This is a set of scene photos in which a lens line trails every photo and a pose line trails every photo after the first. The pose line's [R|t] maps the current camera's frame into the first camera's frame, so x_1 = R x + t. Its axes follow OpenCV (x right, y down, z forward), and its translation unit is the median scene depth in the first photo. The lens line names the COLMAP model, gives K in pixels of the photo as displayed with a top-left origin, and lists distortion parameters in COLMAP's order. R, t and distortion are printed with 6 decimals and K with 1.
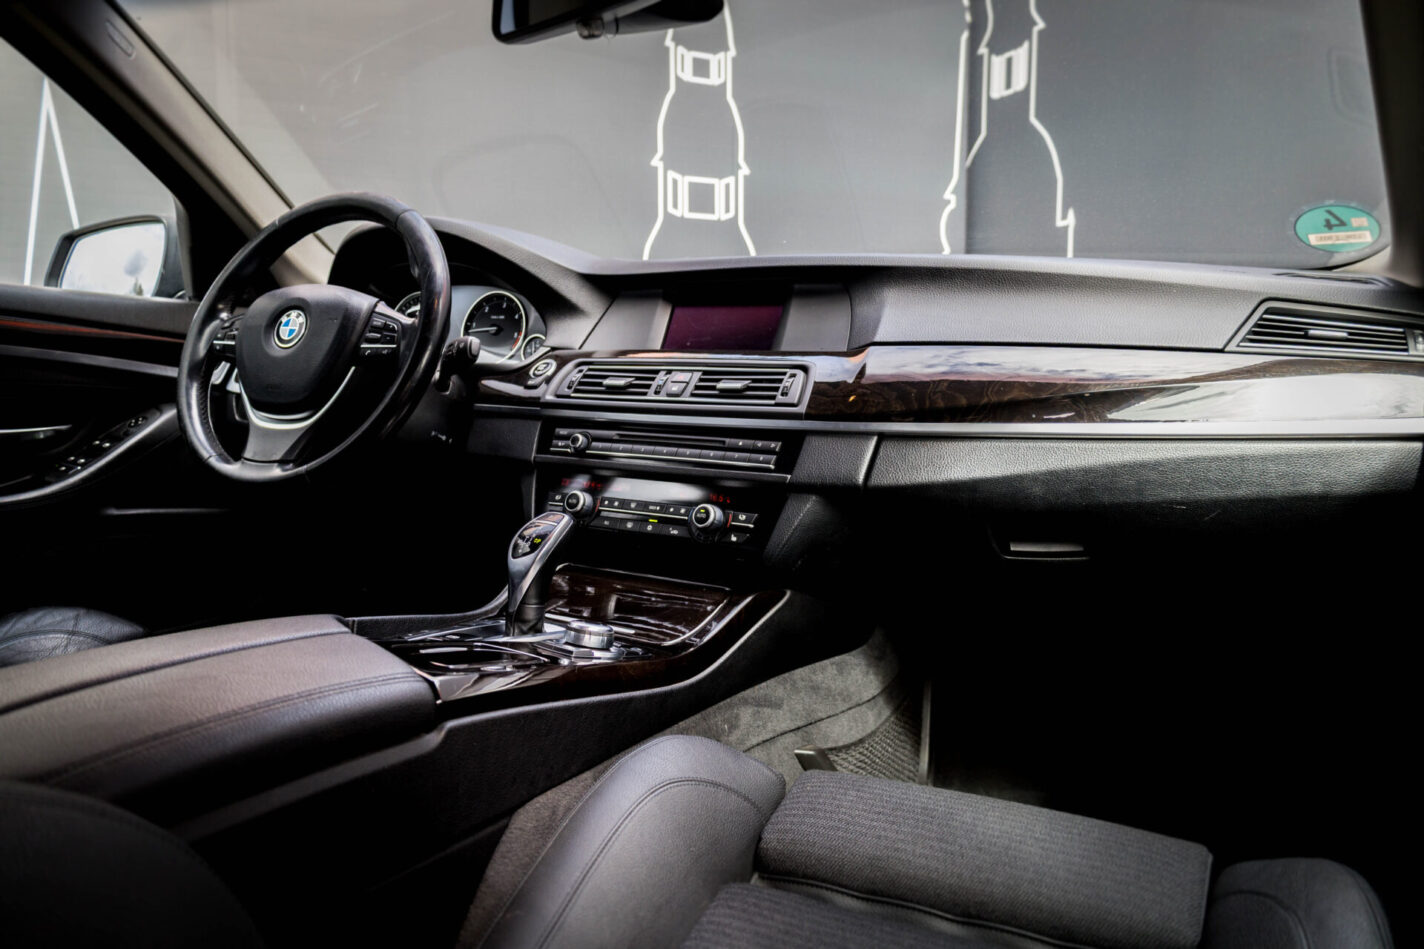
lens RADIAL K [[1122.1, 0, 712.0], [0, 1122.1, 474.5], [0, 0, 1]] dist [-0.011464, -0.006925]
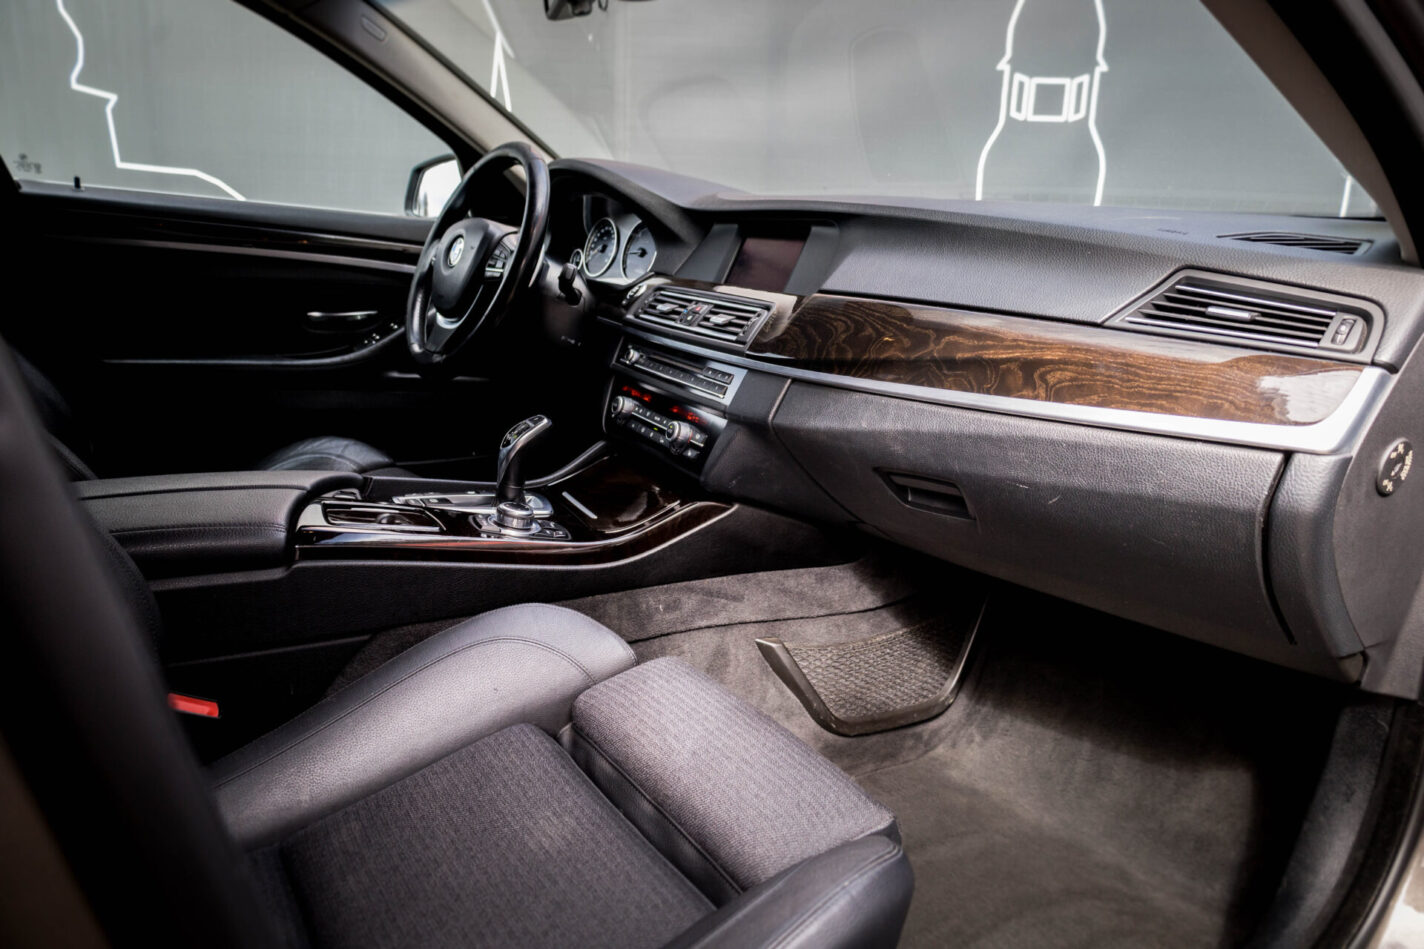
lens RADIAL K [[989.4, 0, 712.0], [0, 989.4, 474.5], [0, 0, 1]] dist [0.026653, 0.004972]
pose [[0.860913, 0.144080, -0.487925, 0.503270], [-0.075085, 0.984541, 0.158244, -0.080082], [0.503182, -0.099598, 0.858422, 0.110158]]
